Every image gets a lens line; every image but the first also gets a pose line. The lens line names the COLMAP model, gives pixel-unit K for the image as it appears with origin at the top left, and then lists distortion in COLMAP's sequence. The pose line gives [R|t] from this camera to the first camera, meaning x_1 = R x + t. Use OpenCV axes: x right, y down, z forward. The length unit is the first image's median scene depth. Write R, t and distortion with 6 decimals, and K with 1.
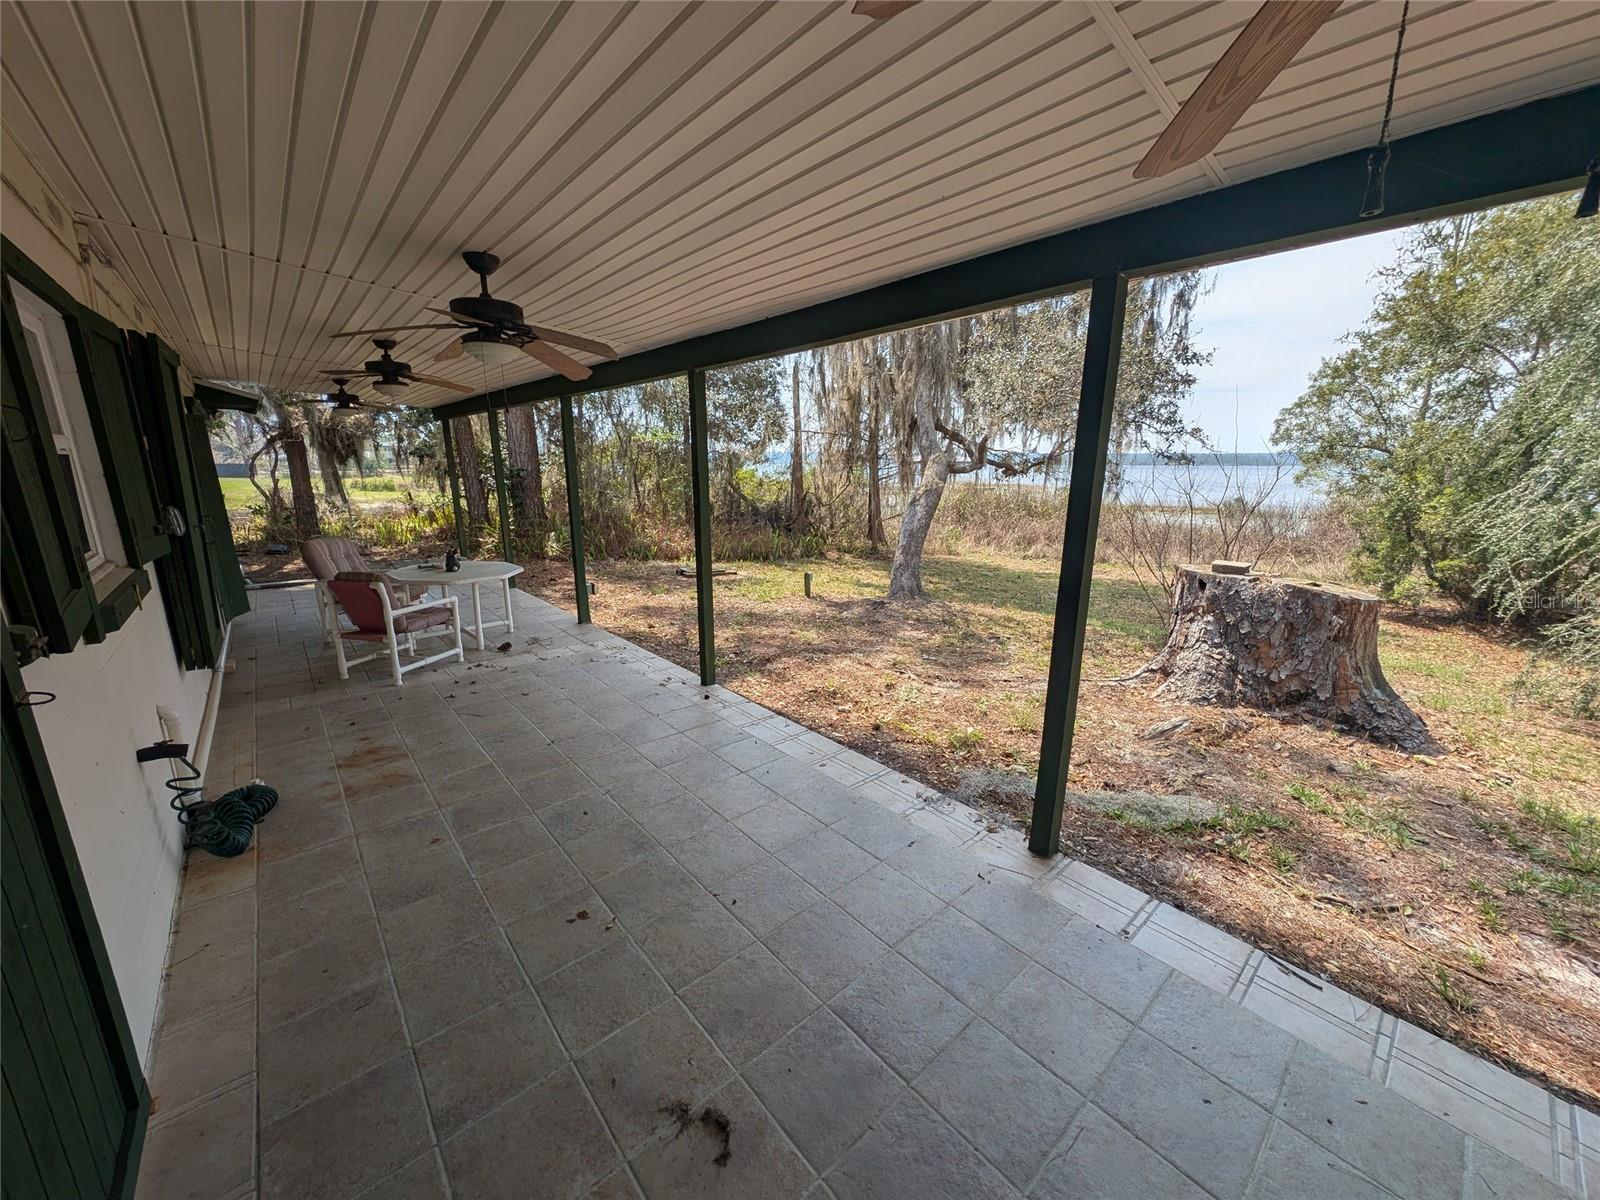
lens RADIAL K [[599.8, 0, 788.3], [0, 599.8, 605.4], [0, 0, 1]] dist [0.005498, -0.003083]
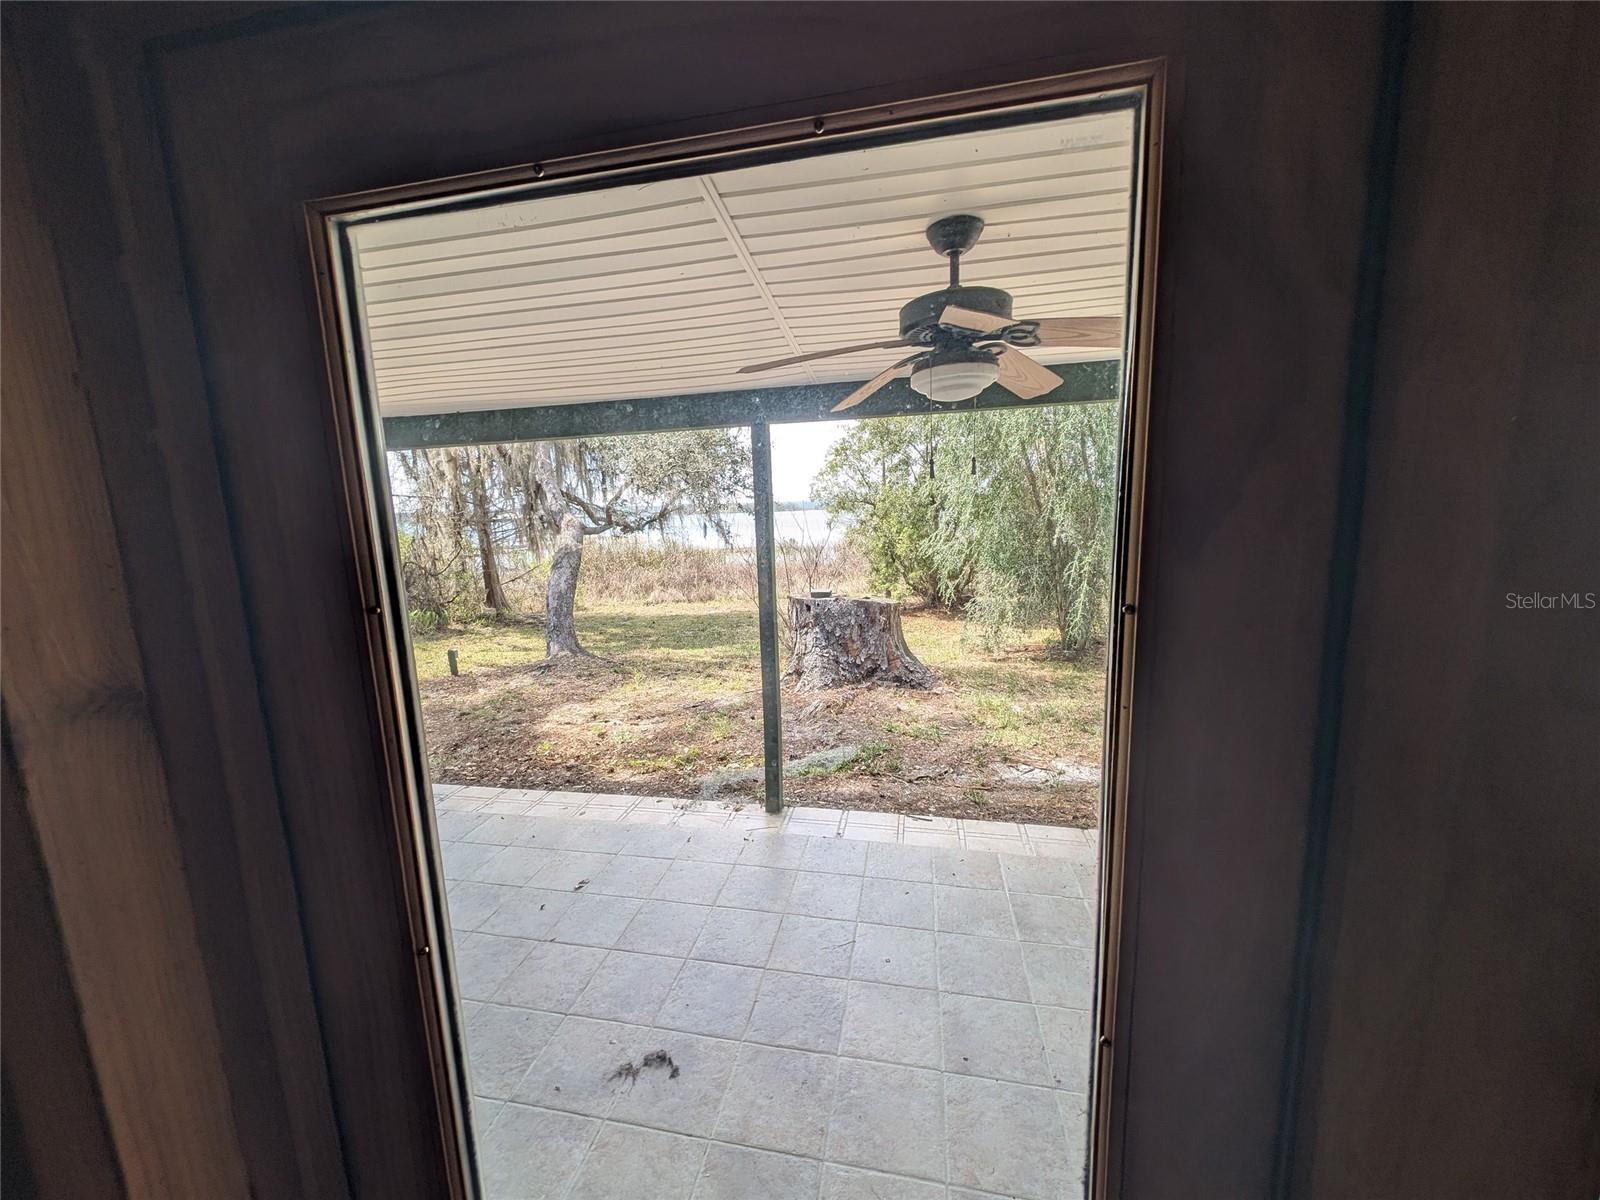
lens RADIAL K [[599.8, 0, 796.4], [0, 599.8, 602.9], [0, 0, 1]] dist [0.005498, -0.003083]
pose [[0.788977, -0.124939, 0.601586, -0.184735], [0.177962, 0.983606, -0.029118, -0.008299], [-0.588086, 0.130033, 0.798277, -0.119281]]
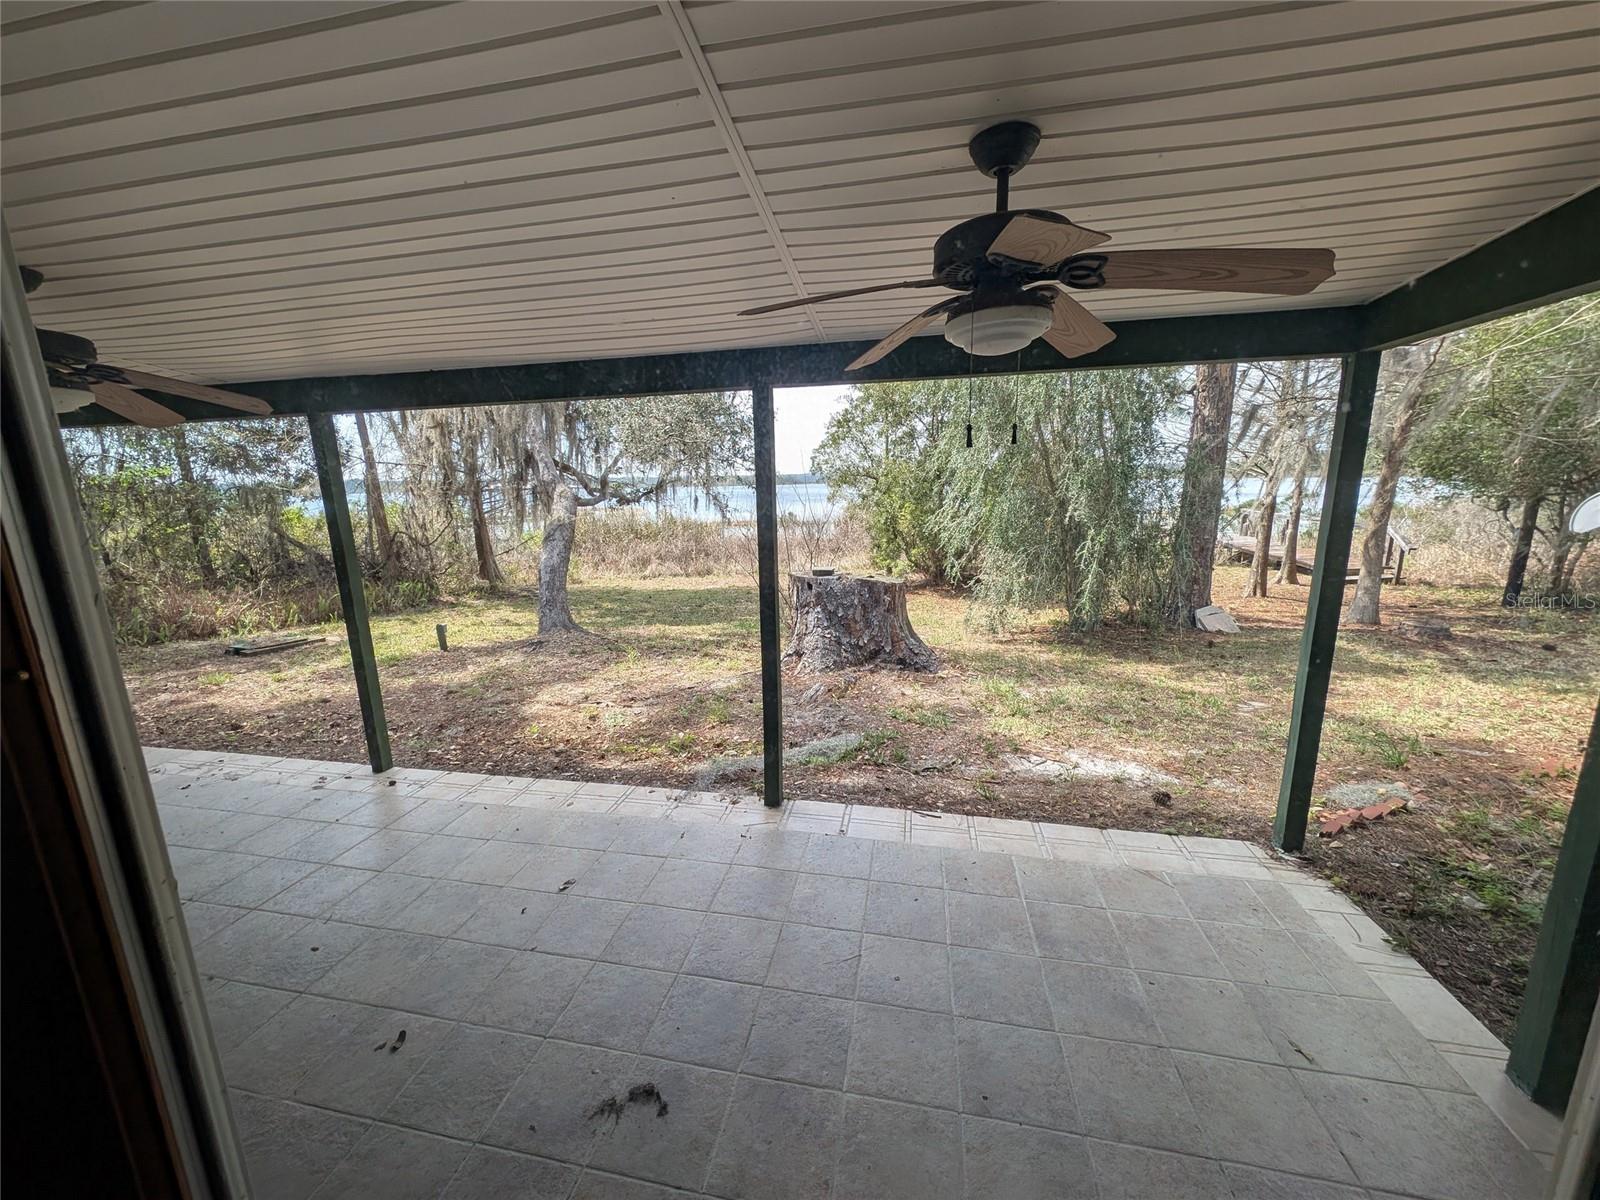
lens RADIAL K [[599.8, 0, 796.1], [0, 599.8, 603.8], [0, 0, 1]] dist [0.005498, -0.003083]
pose [[0.789027, -0.142053, 0.597710, -0.154098], [0.165888, 0.986025, 0.015355, -0.019842], [-0.591538, 0.087038, 0.801565, -0.070954]]
